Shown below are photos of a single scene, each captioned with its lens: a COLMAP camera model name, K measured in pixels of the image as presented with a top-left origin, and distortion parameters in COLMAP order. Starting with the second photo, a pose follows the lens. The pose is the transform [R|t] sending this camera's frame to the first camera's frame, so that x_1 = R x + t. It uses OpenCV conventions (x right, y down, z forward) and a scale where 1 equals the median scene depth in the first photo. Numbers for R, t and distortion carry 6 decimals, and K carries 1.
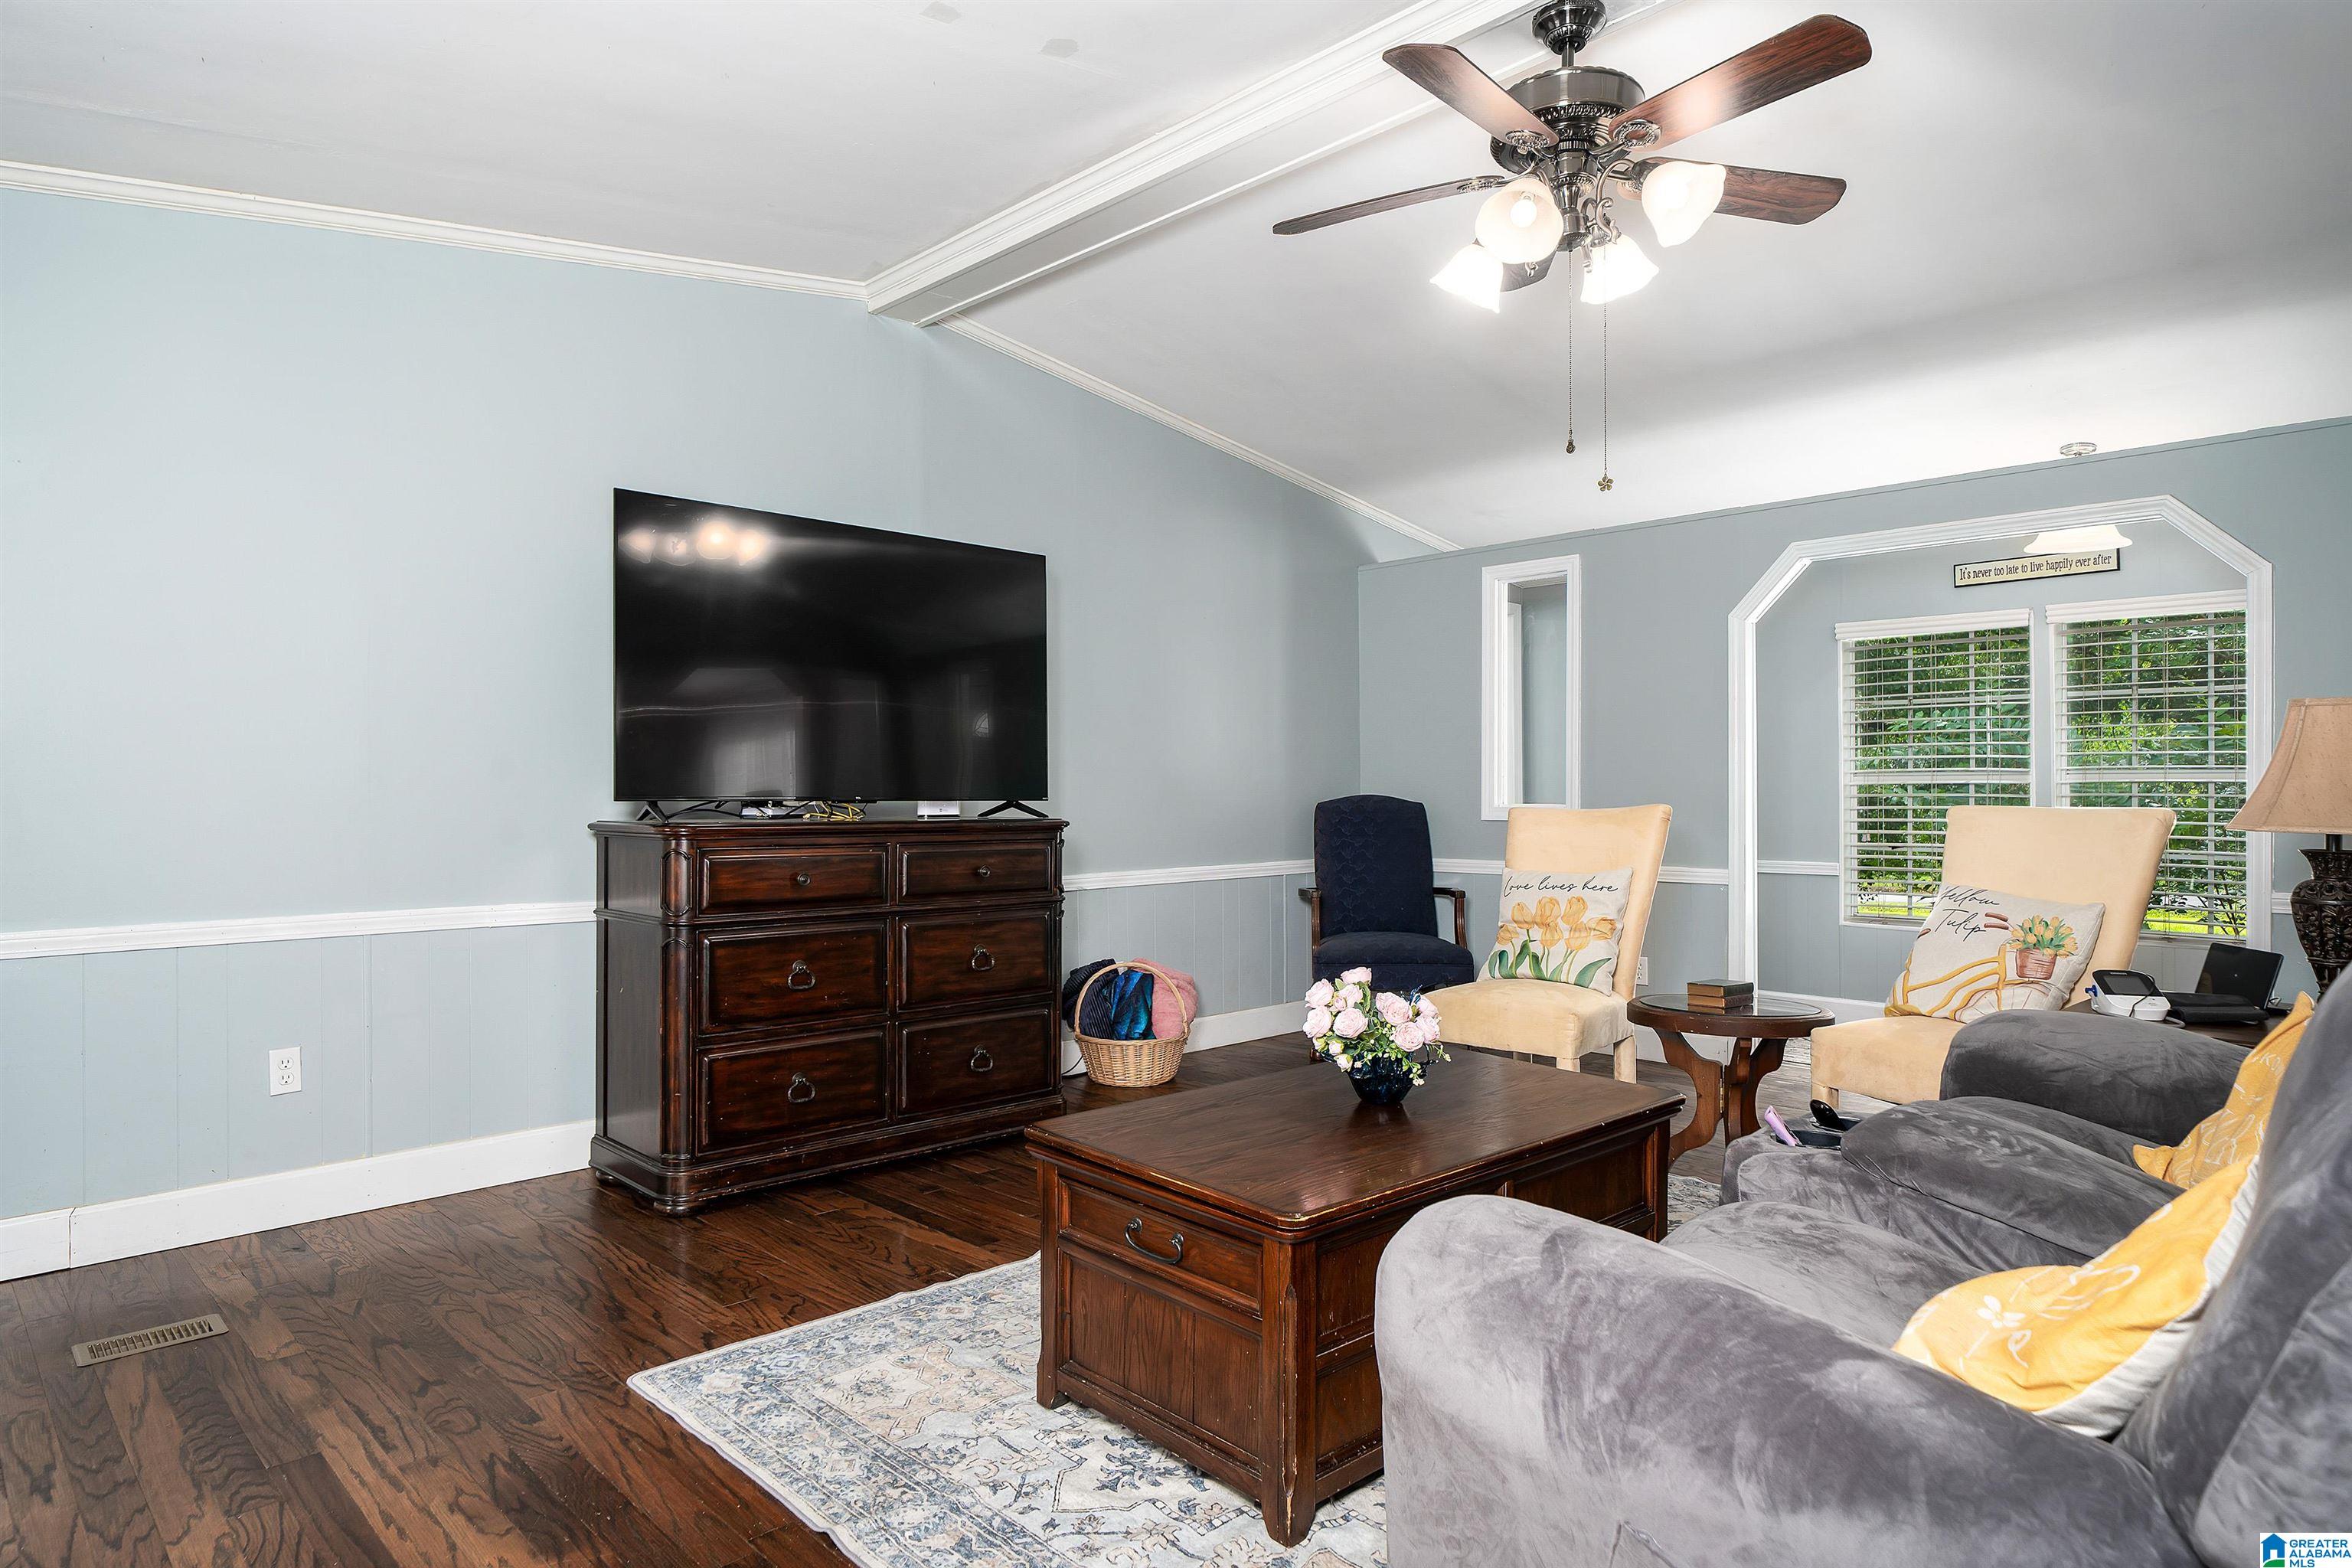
lens RADIAL K [[1359.0, 0, 1176.0], [0, 1359.0, 784.0], [0, 0, 1]] dist [-0.000629, -0.000203]
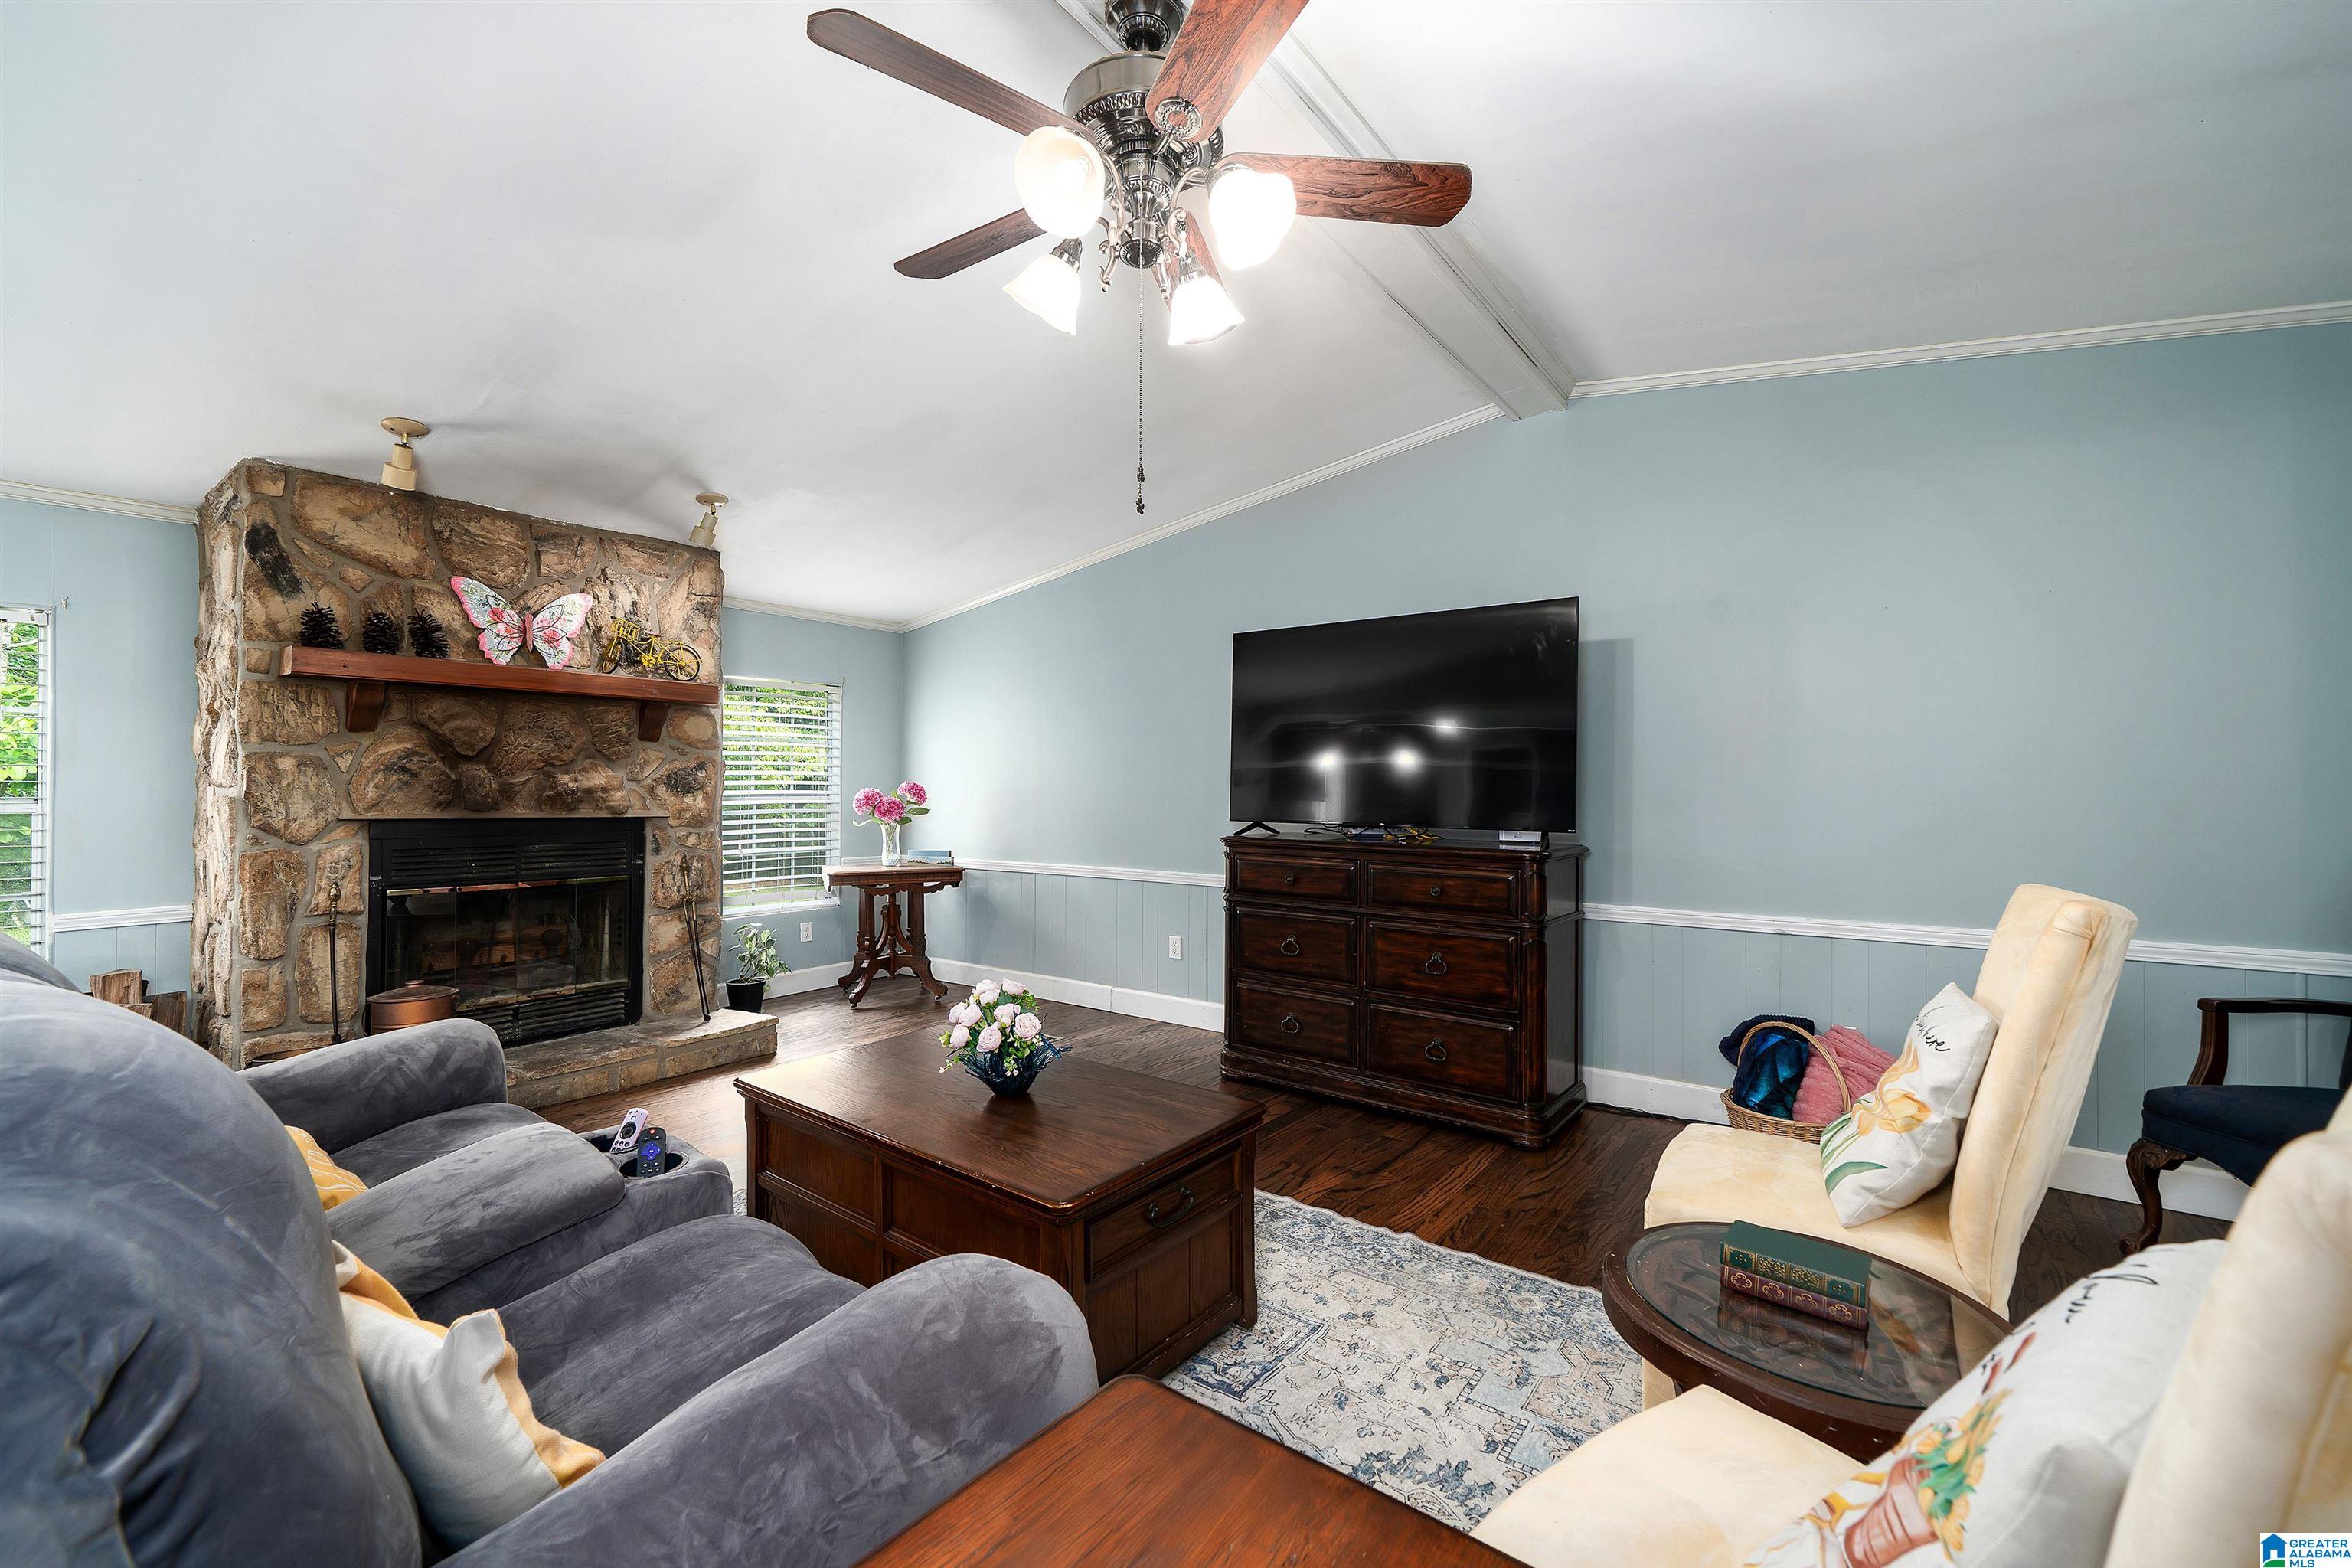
lens RADIAL K [[956.9, 0, 1176.0], [0, 956.9, 784.0], [0, 0, 1]] dist [0.000519, 0.000017]
pose [[0.148797, -0.003981, -0.988860, 0.706650], [0.002171, 0.999991, -0.003699, -0.028027], [0.988865, -0.001597, 0.148805, 0.715922]]
